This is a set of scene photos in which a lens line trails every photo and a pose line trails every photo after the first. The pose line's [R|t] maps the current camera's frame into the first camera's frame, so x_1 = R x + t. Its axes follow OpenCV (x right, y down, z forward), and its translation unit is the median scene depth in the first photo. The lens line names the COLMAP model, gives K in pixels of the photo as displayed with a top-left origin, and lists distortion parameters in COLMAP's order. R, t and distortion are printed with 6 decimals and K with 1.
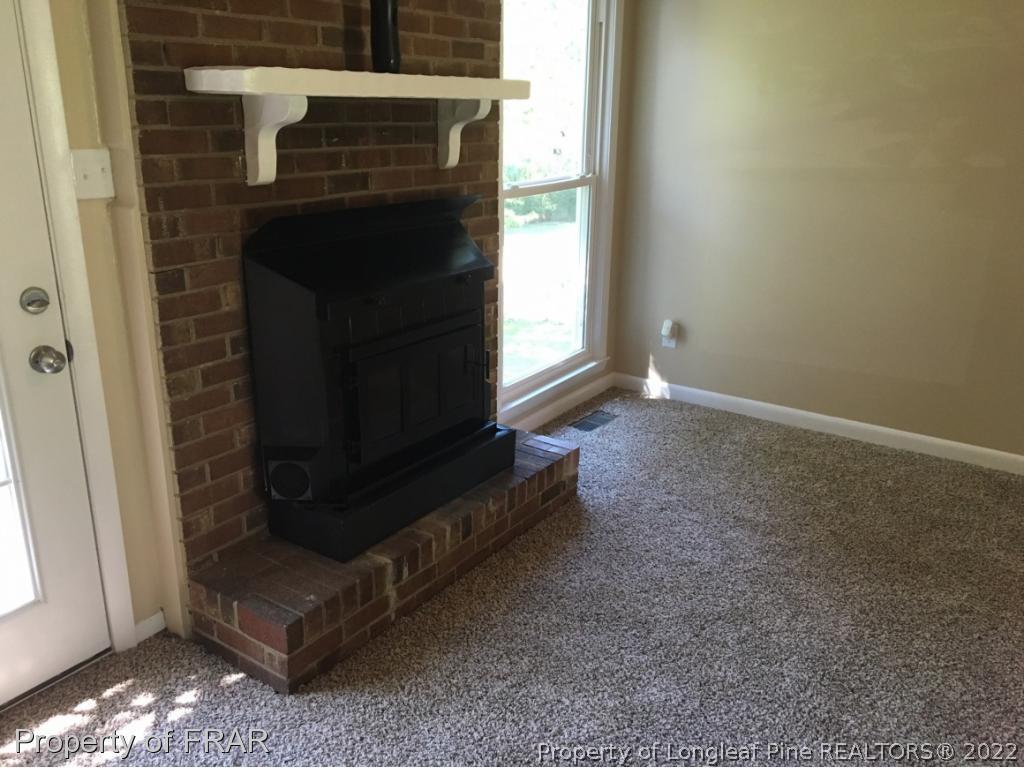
lens RADIAL K [[856.8, 0, 517.1], [0, 856.8, 381.2], [0, 0, 1]] dist [0.067517, -0.079065]
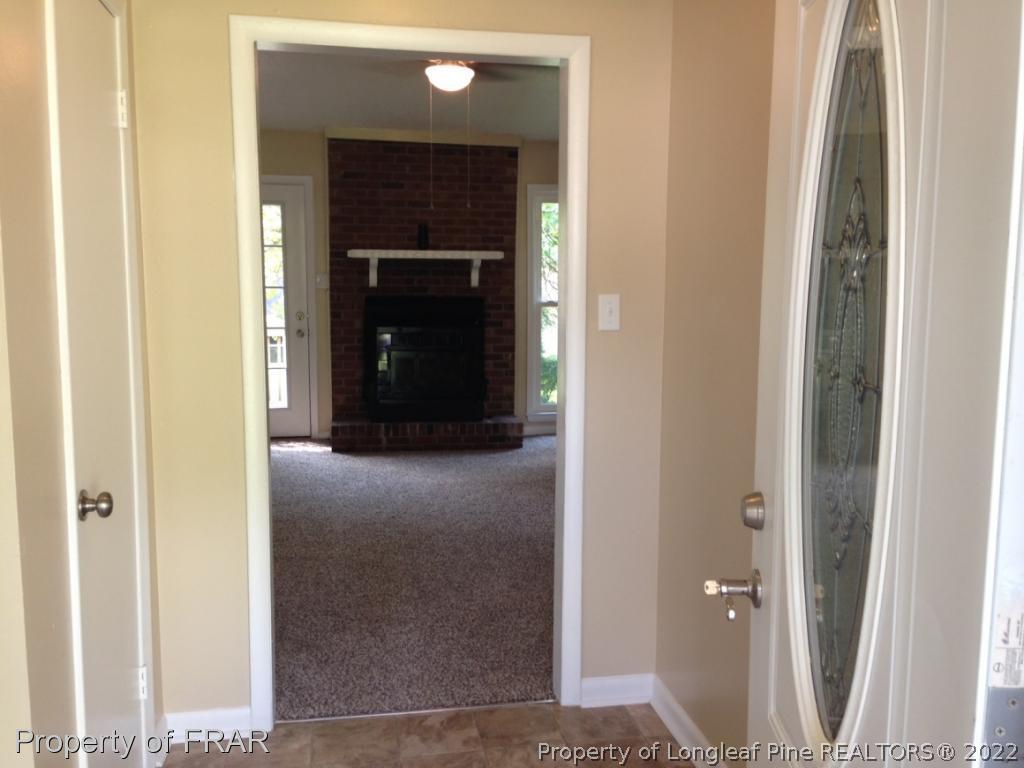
lens RADIAL K [[948.2, 0, 510.5], [0, 948.2, 379.2], [0, 0, 1]] dist [0.083065, 0.000000]
pose [[0.706093, 0.077625, -0.703852, 2.272073], [-0.219196, 0.969114, -0.113014, 0.330836], [0.673340, 0.234080, 0.701299, -0.858627]]
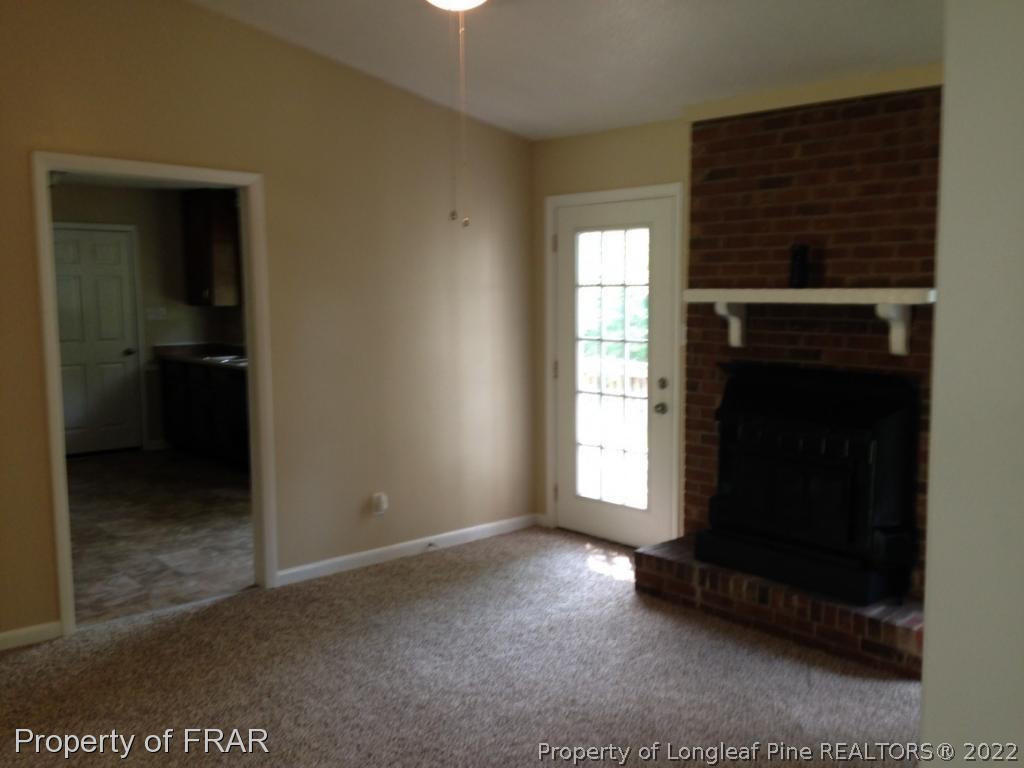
lens RADIAL K [[948.2, 0, 509.6], [0, 948.2, 387.4], [0, 0, 1]] dist [0.083065, 0.000000]
pose [[-0.238729, 0.088596, -0.967036, 1.762971], [-0.305142, 0.938544, 0.161315, -0.317149], [0.921898, 0.333594, -0.197024, 0.949200]]
